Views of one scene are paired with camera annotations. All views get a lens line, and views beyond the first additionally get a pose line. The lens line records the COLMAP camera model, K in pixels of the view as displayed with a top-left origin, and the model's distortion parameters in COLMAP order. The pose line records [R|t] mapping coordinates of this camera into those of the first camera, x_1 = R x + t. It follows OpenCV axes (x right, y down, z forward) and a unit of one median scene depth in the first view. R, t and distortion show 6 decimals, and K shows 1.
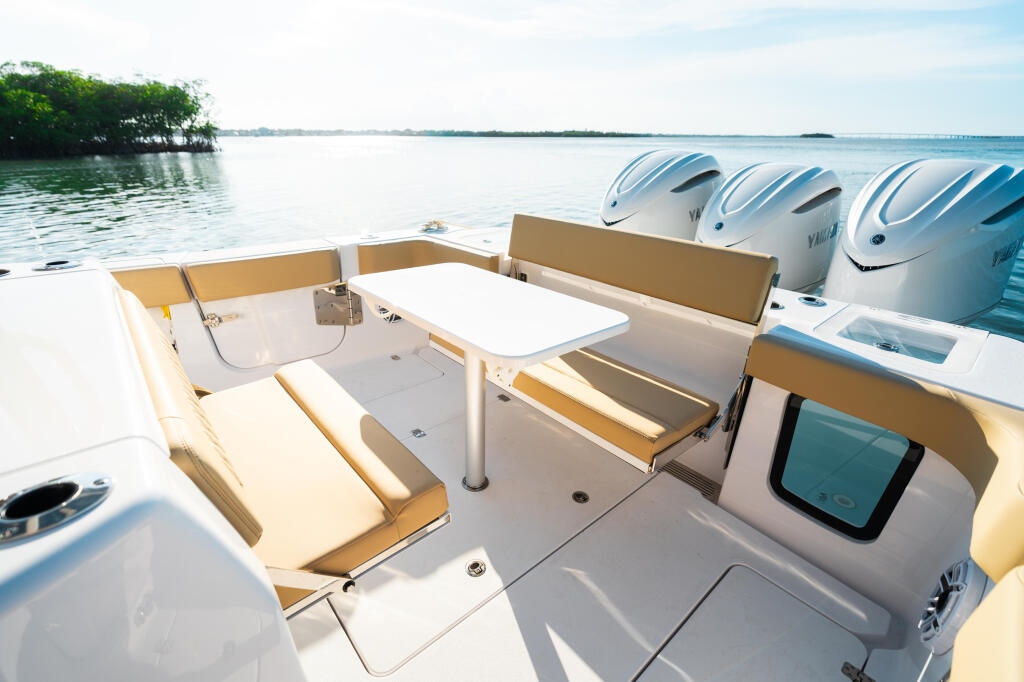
lens RADIAL K [[468.1, 0, 511.1], [0, 468.1, 337.7], [0, 0, 1]] dist [-0.009272, 0.003942]
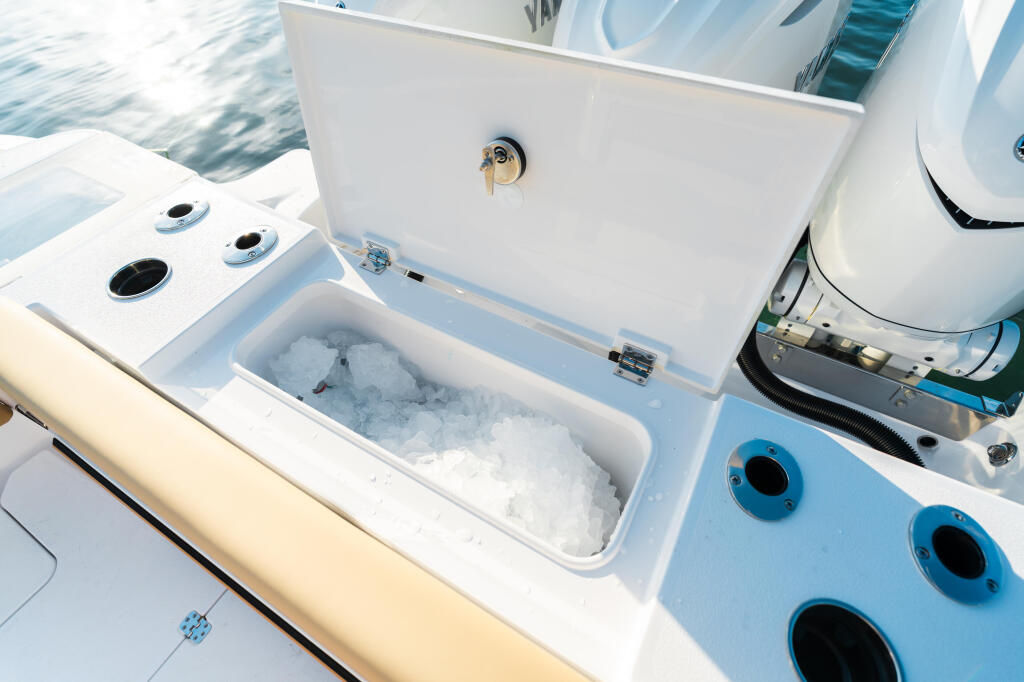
lens RADIAL K [[468.1, 0, 506.3], [0, 468.1, 335.0], [0, 0, 1]] dist [-0.009272, 0.003942]
pose [[0.944989, -0.277560, 0.173081, 0.271995], [0.161394, 0.855880, 0.491346, -0.290214], [-0.284514, -0.436382, 0.853594, 0.667515]]
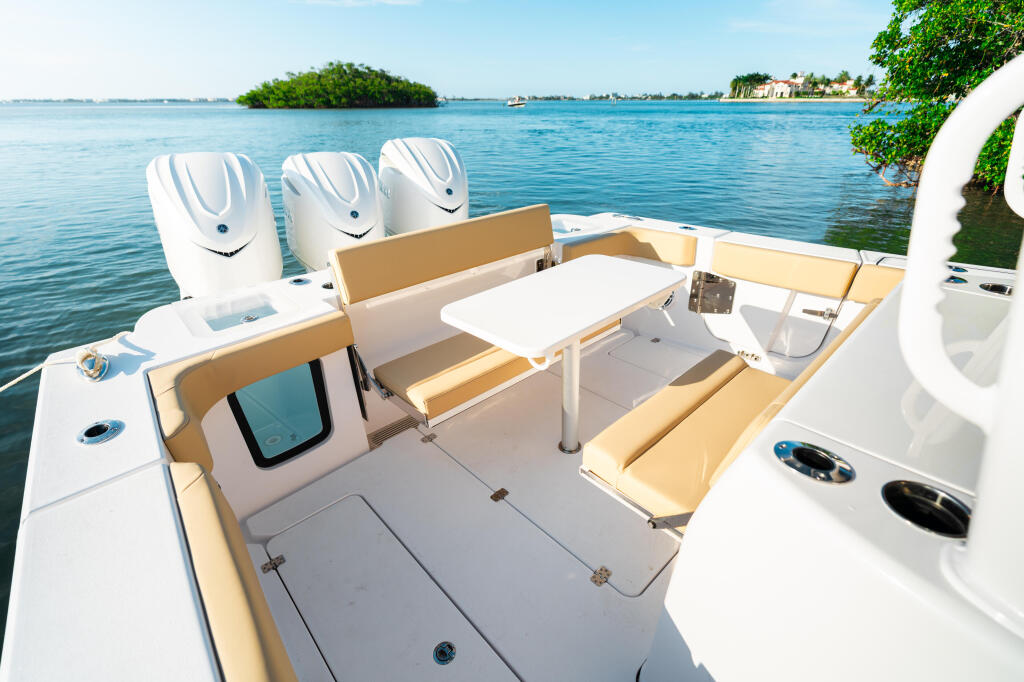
lens RADIAL K [[468.1, 0, 518.0], [0, 468.1, 333.5], [0, 0, 1]] dist [-0.009272, 0.003942]
pose [[-0.045020, -0.448445, 0.892676, -0.747539], [0.406324, 0.808108, 0.426453, -0.354393], [-0.912620, 0.381914, 0.145833, 0.645216]]
